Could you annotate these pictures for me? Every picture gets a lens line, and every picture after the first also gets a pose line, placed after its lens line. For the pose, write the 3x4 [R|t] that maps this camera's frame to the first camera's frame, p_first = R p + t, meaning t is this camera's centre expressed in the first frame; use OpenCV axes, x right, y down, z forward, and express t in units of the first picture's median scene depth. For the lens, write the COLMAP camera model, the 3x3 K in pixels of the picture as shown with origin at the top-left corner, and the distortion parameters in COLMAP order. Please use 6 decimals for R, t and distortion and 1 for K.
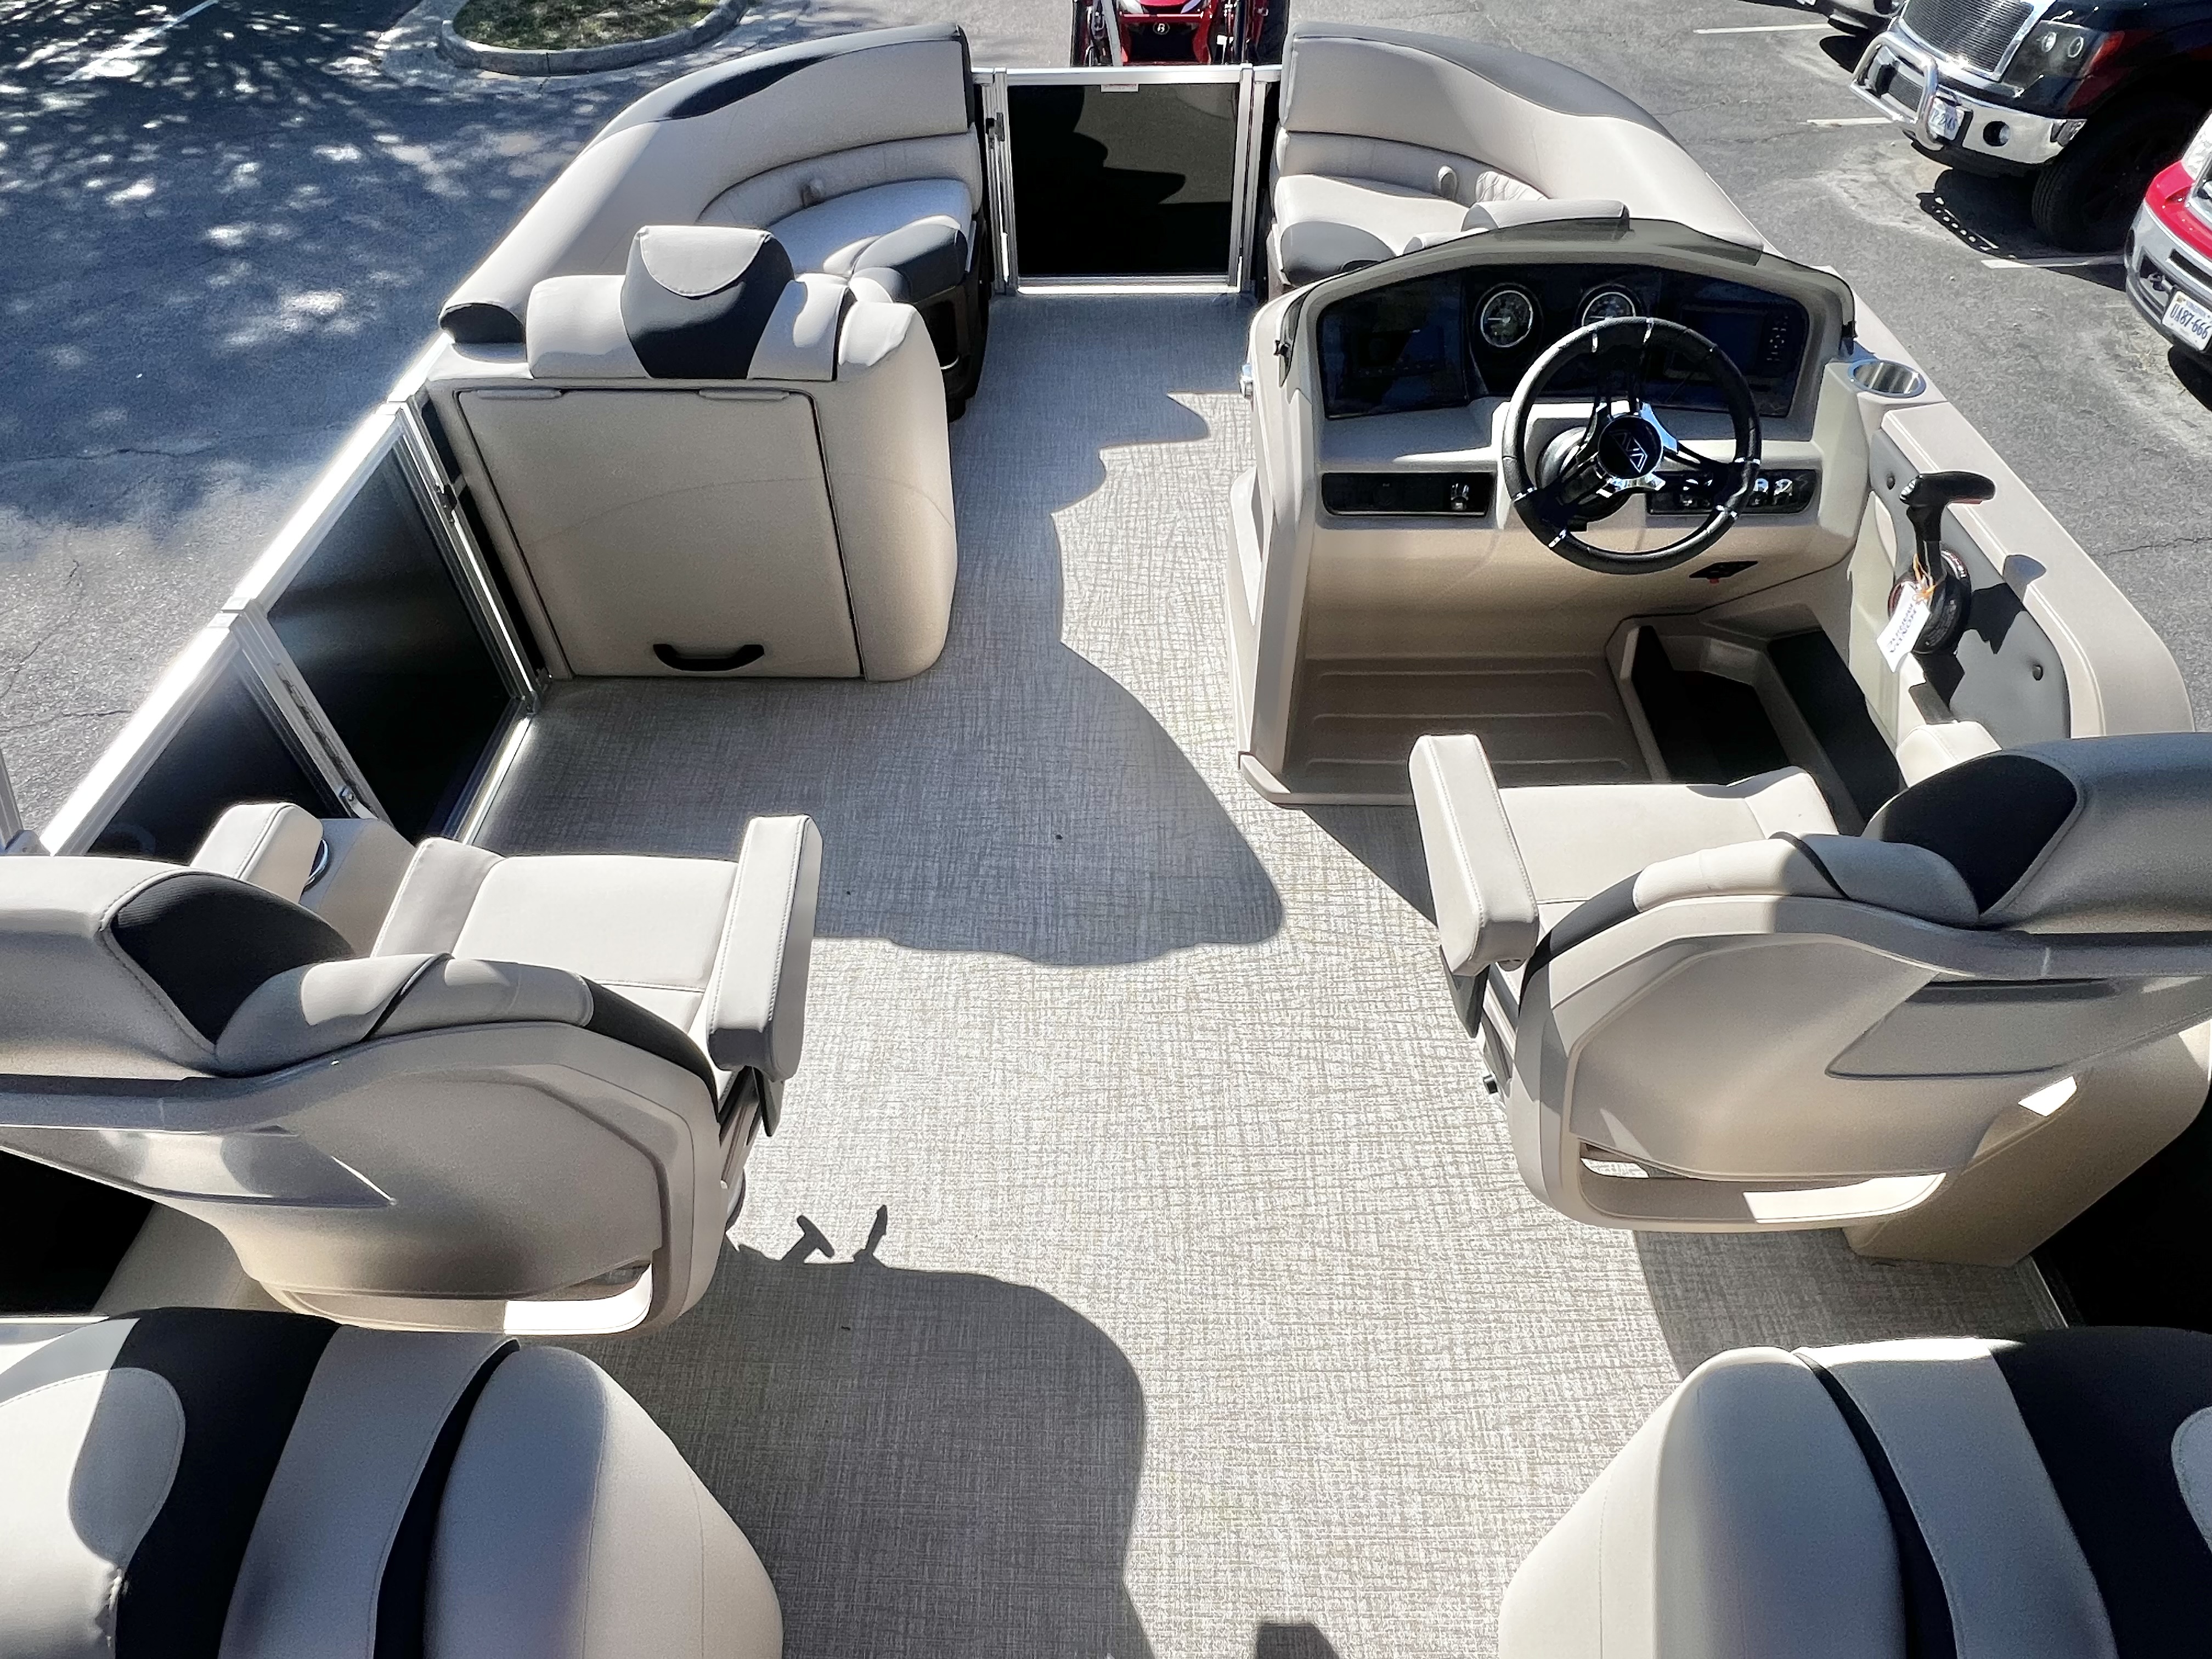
lens RADIAL K [[1226.8, 0, 1093.4], [0, 1226.8, 836.9], [0, 0, 1]] dist [0.000983, -0.003703]
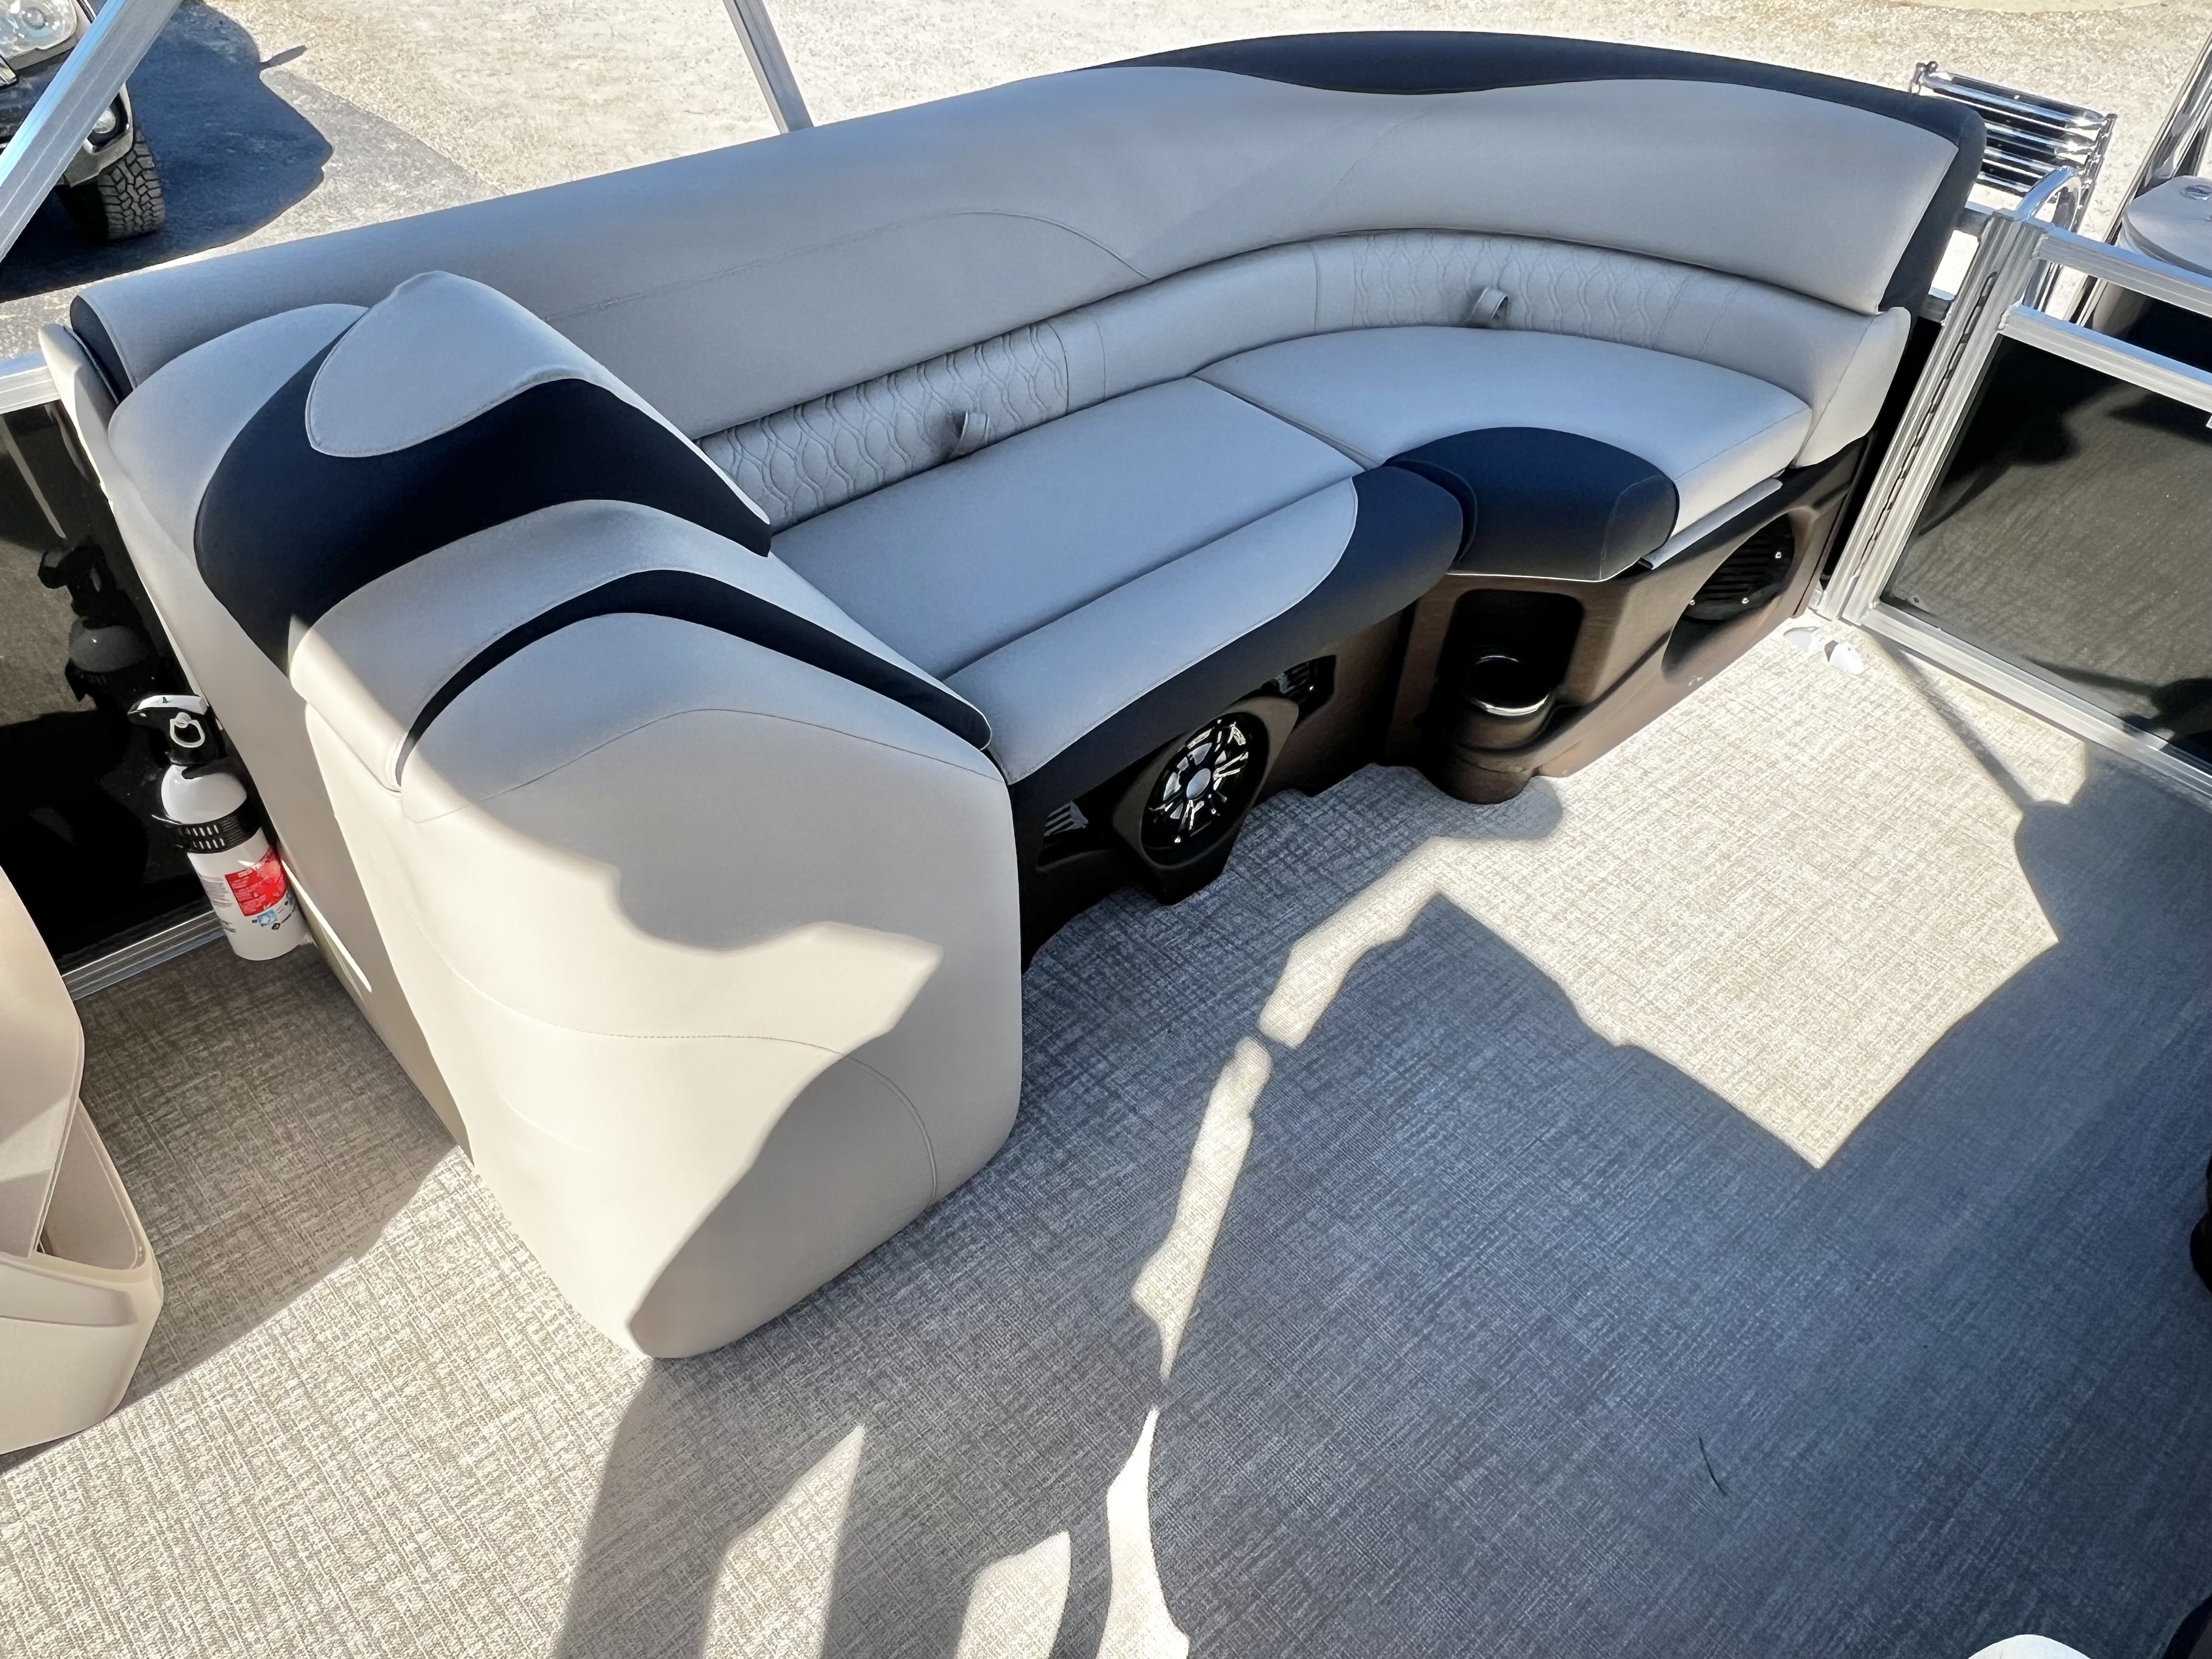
lens RADIAL K [[1523.1, 0, 1108.6], [0, 1523.1, 830.4], [0, 0, 1]] dist [-0.009882, 0.005977]
pose [[-0.673476, -0.509925, 0.535170, -0.125491], [0.524176, 0.181044, 0.832144, -0.063291], [-0.521220, 0.840952, 0.145362, 0.304212]]
